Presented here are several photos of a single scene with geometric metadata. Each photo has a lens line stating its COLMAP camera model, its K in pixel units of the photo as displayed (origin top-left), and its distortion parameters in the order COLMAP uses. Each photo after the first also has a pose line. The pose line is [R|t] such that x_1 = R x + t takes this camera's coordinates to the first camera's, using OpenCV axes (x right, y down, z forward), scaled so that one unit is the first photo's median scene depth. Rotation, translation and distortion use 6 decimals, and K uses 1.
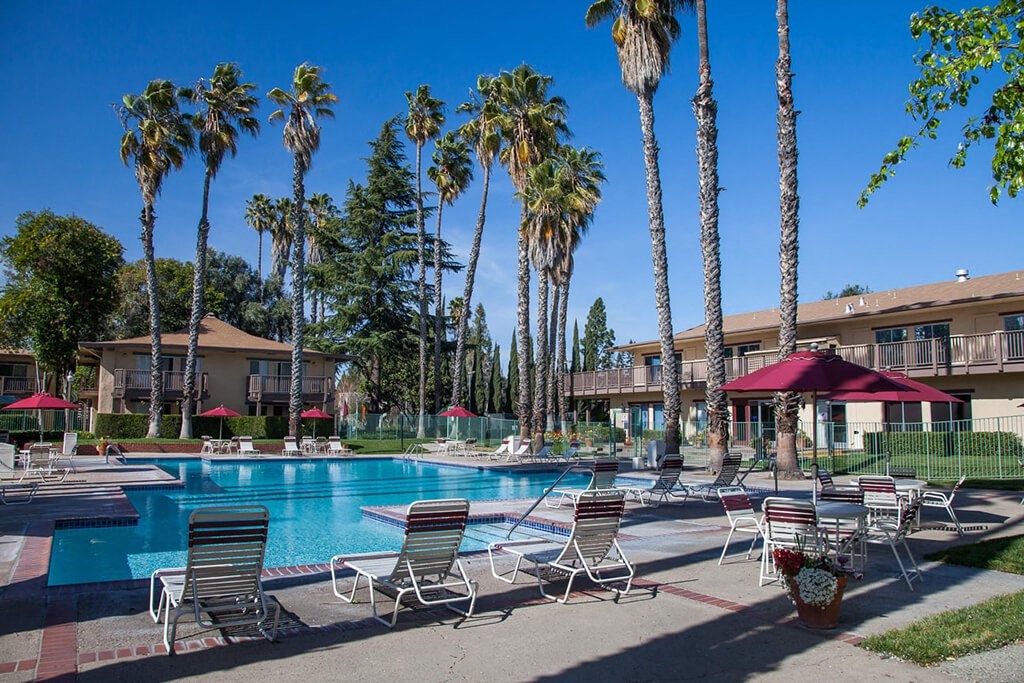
lens RADIAL K [[746.1, 0, 512.0], [0, 746.1, 341.5], [0, 0, 1]] dist [-0.143153, 0.145809]
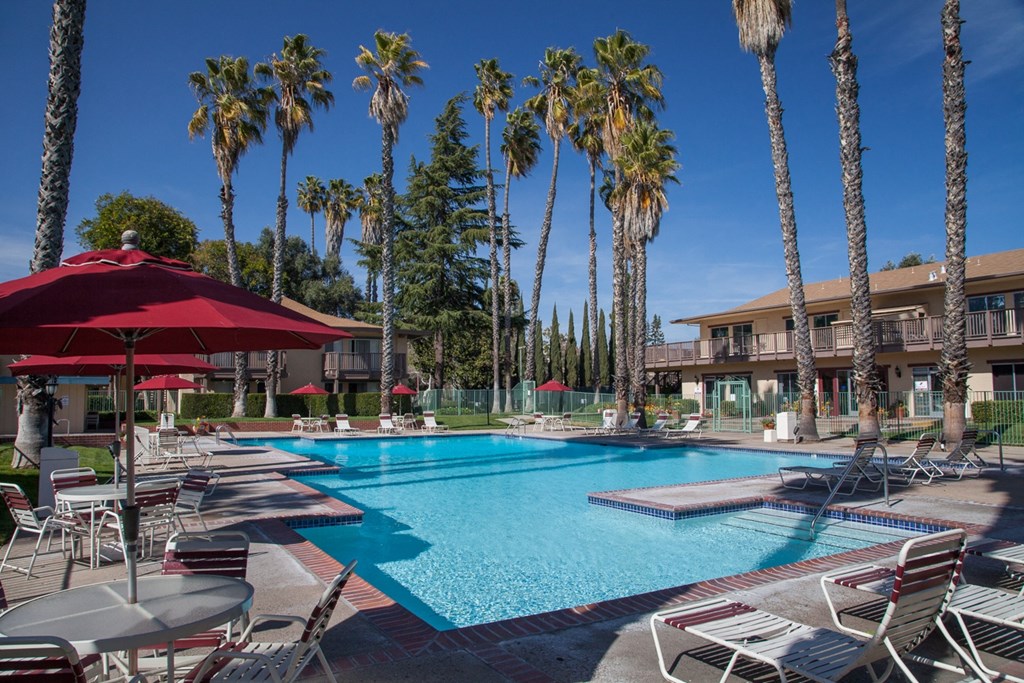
lens RADIAL K [[712.4, 0, 512.0], [0, 712.4, 341.5], [0, 0, 1]] dist [-0.123529, 0.073014]
pose [[0.999581, -0.014780, -0.024888, -0.106216], [0.015578, 0.999360, 0.032207, 0.004580], [0.024396, -0.032581, 0.999171, 0.059257]]
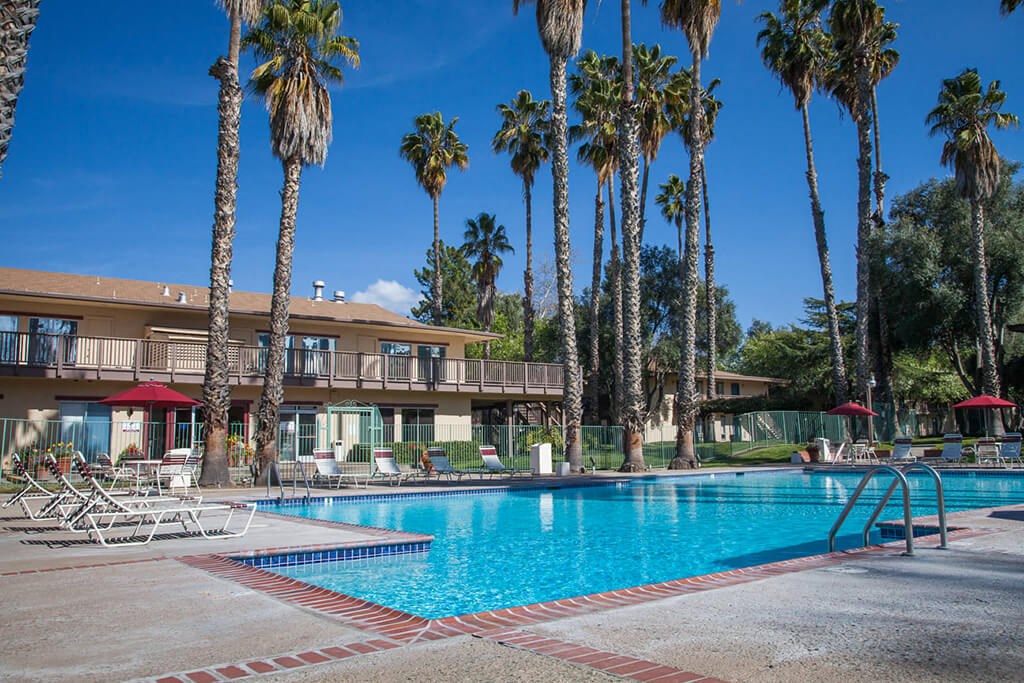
lens RADIAL K [[839.7, 0, 512.0], [0, 839.7, 341.5], [0, 0, 1]] dist [-0.071432, 0.079793]
pose [[-0.143458, 0.120252, 0.982323, -0.599027], [-0.088232, 0.987084, -0.133720, 0.114436], [-0.985715, -0.105856, -0.130994, 0.898875]]
